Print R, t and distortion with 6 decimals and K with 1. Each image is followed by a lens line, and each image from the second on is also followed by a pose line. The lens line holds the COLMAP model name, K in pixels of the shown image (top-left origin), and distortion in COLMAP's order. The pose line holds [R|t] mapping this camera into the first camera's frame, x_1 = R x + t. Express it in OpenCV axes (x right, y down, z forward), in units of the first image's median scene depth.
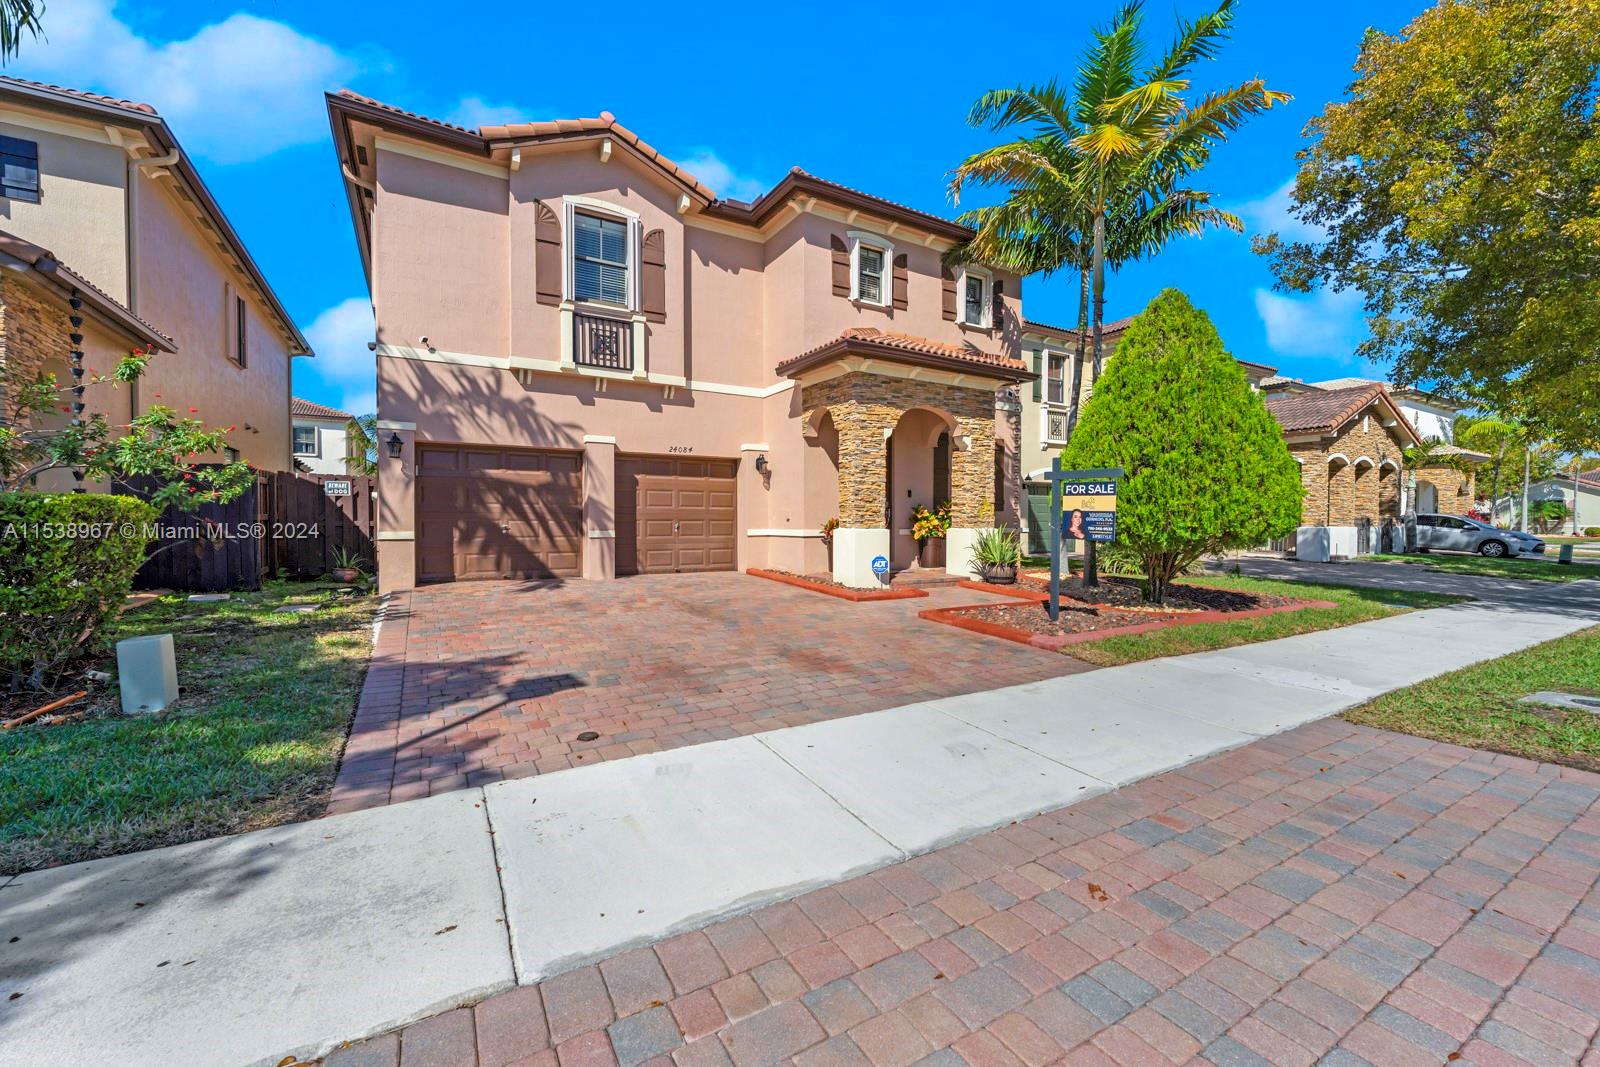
lens RADIAL K [[644.4, 0, 800.0], [0, 644.4, 533.5], [0, 0, 1]] dist [-0.000035, 0.000029]
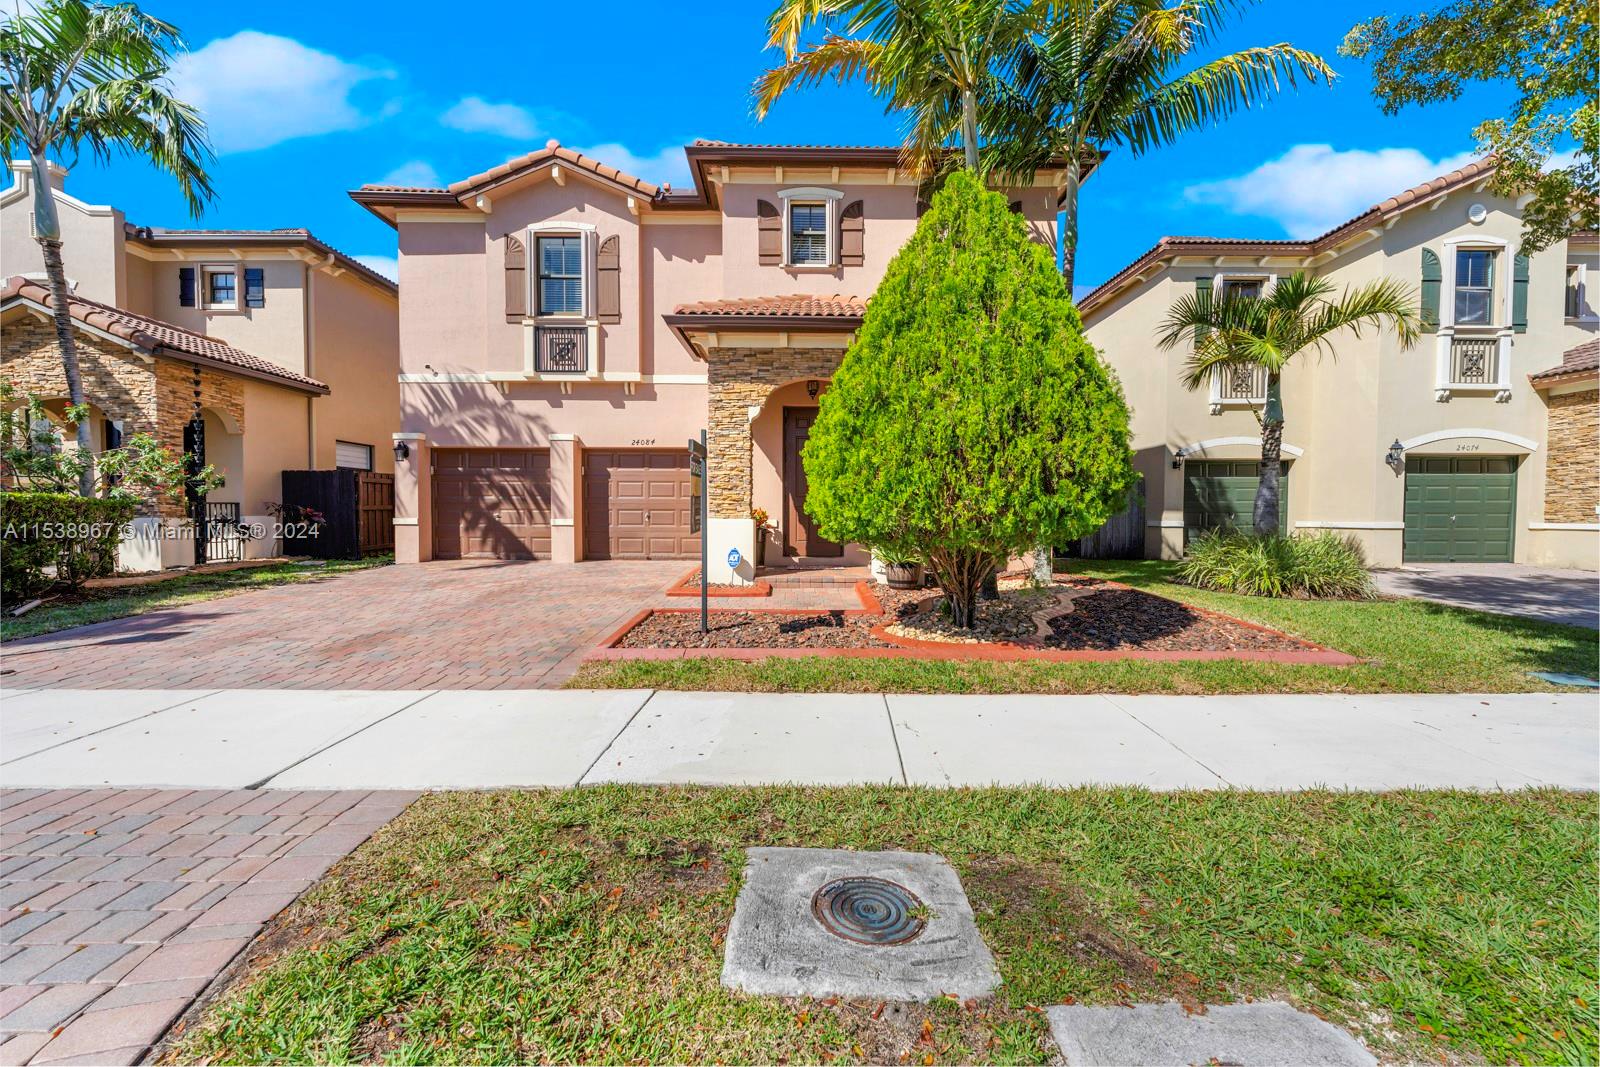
lens RADIAL K [[639.8, 0, 796.6], [0, 639.8, 533.2], [0, 0, 1]] dist [0.001371, 0.000111]
pose [[0.864195, 0.018268, -0.502825, 0.593596], [-0.011587, 0.999798, 0.016408, -0.002802], [0.503023, -0.008354, 0.864232, 0.242518]]
